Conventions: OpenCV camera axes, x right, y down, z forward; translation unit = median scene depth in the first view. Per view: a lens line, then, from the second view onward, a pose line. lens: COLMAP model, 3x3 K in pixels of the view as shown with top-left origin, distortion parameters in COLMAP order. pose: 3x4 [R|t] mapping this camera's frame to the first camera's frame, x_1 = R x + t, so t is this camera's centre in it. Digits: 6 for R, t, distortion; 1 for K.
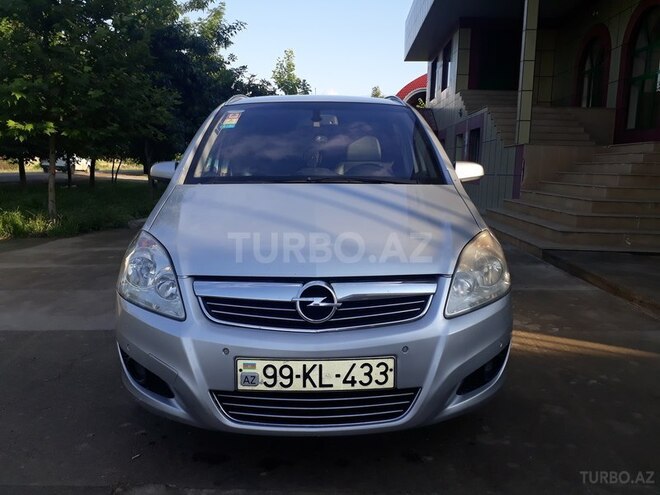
lens RADIAL K [[524.6, 0, 330.6], [0, 524.6, 248.1], [0, 0, 1]] dist [-0.002218, -0.001082]
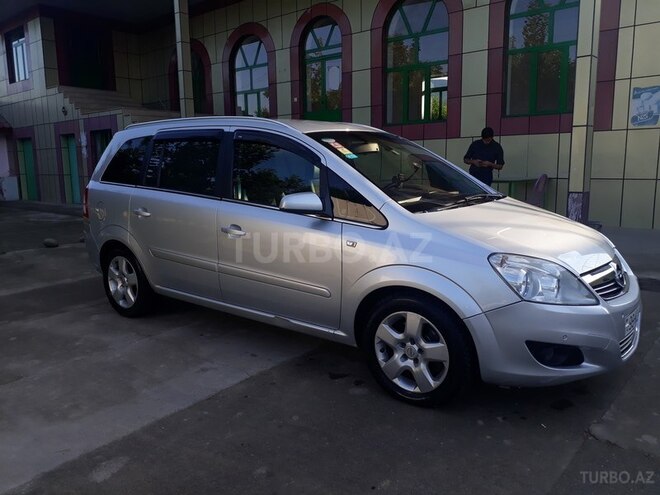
lens RADIAL K [[524.6, 0, 328.7], [0, 524.6, 245.0], [0, 0, 1]] dist [-0.002218, -0.001082]
pose [[0.631540, -0.148129, 0.761062, -1.678921], [0.143913, 0.986919, 0.072667, -0.216857], [-0.761870, 0.063635, 0.644596, 0.564015]]
